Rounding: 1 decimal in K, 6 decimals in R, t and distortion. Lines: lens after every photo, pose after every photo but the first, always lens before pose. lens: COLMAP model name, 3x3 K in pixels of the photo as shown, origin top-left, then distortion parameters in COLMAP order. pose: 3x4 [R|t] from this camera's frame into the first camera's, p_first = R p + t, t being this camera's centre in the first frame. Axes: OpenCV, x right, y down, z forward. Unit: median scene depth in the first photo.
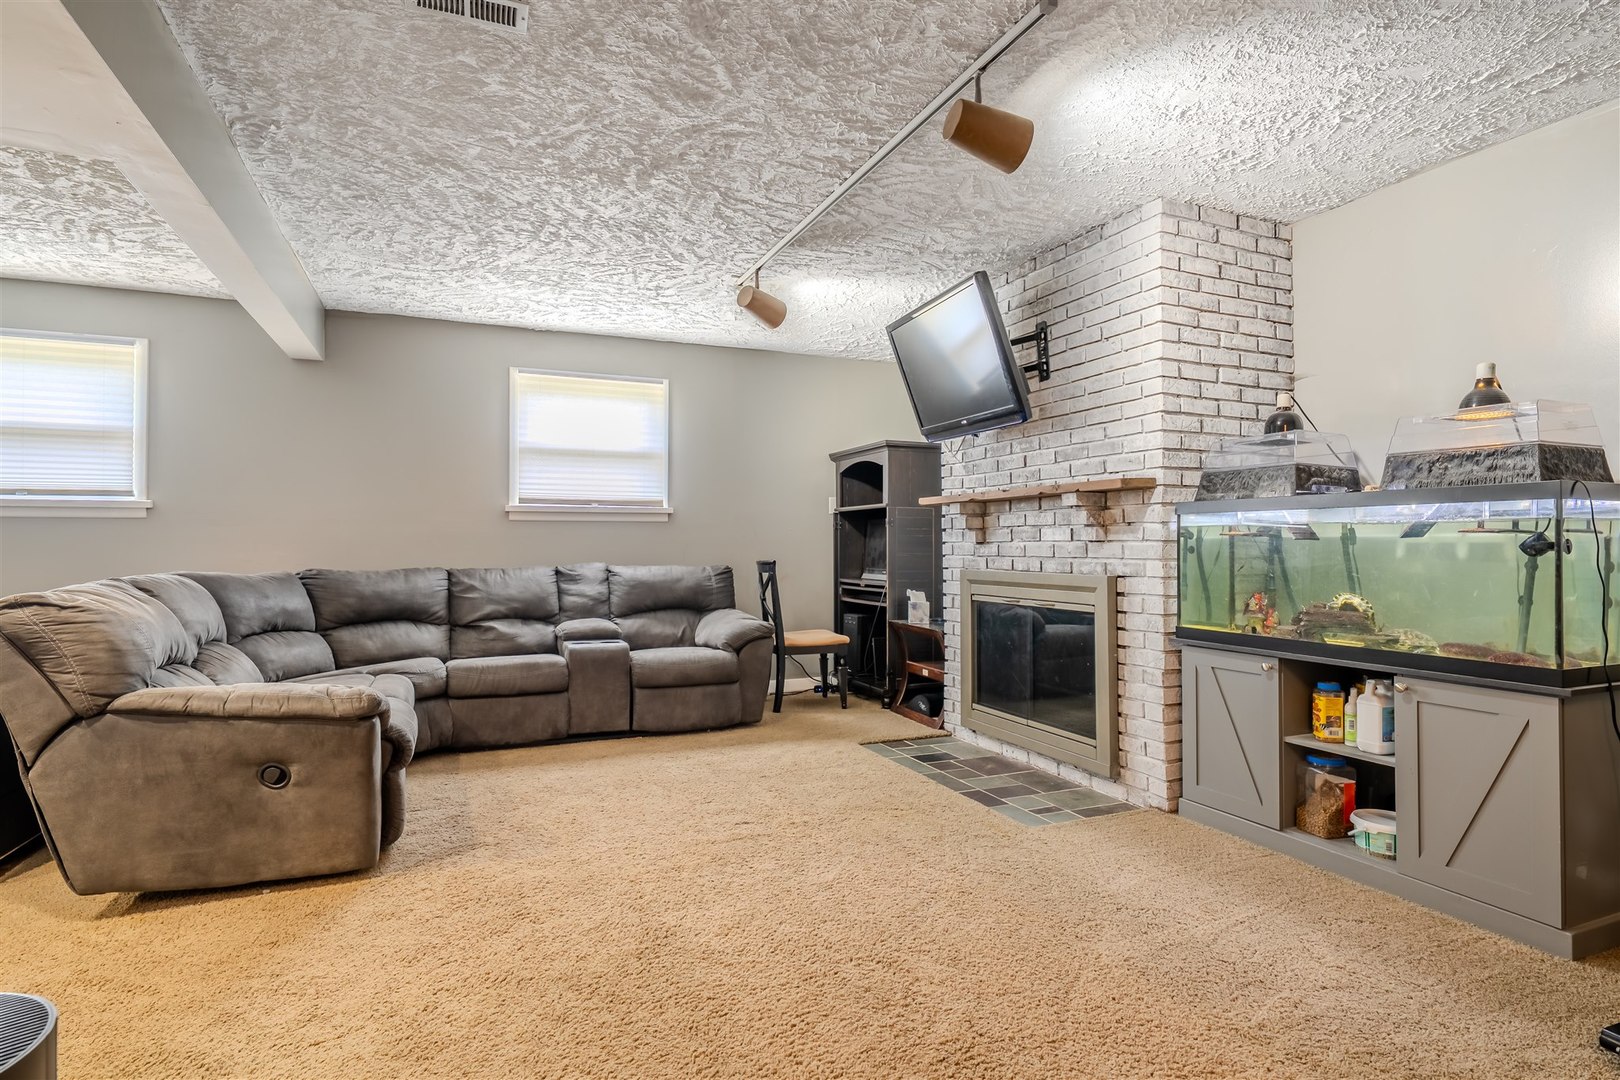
lens RADIAL K [[821.8, 0, 799.7], [0, 821.8, 537.5], [0, 0, 1]] dist [0.002325, -0.001919]
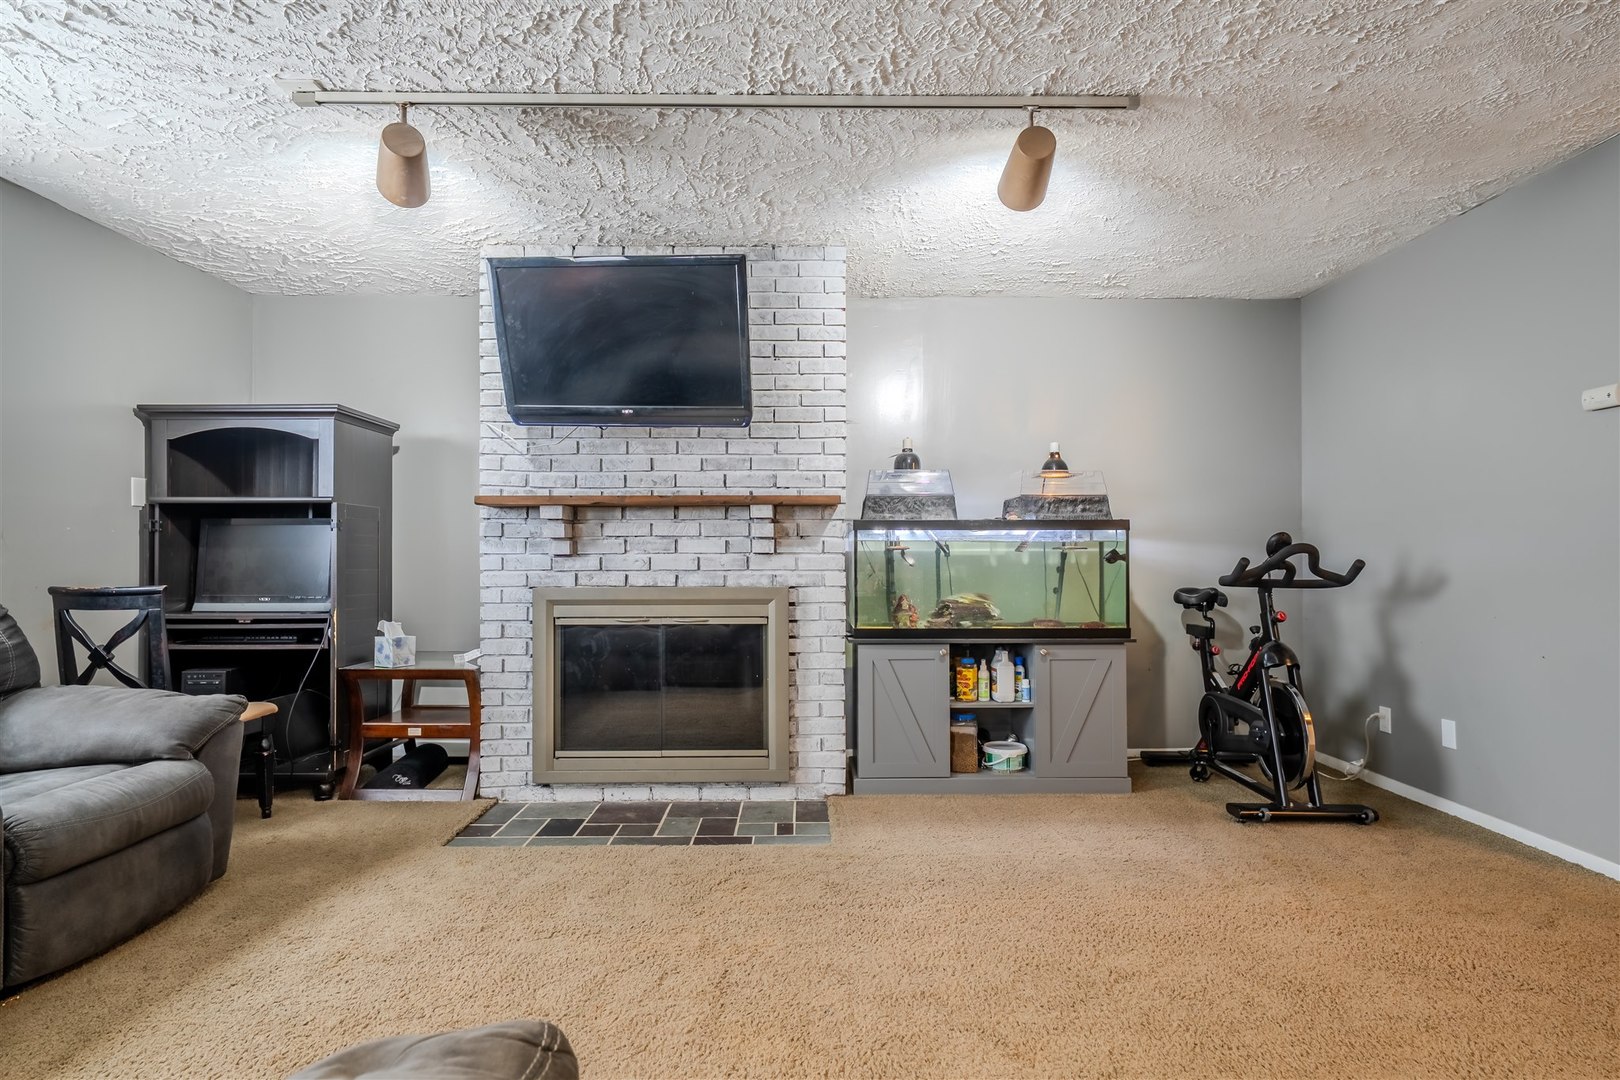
lens RADIAL K [[821.8, 0, 806.8], [0, 821.8, 545.4], [0, 0, 1]] dist [0.002325, -0.001919]
pose [[0.387899, 0.011365, 0.921632, -0.494925], [-0.006595, 0.999933, -0.009555, 0.003357], [-0.921678, -0.002372, 0.387948, 0.497645]]
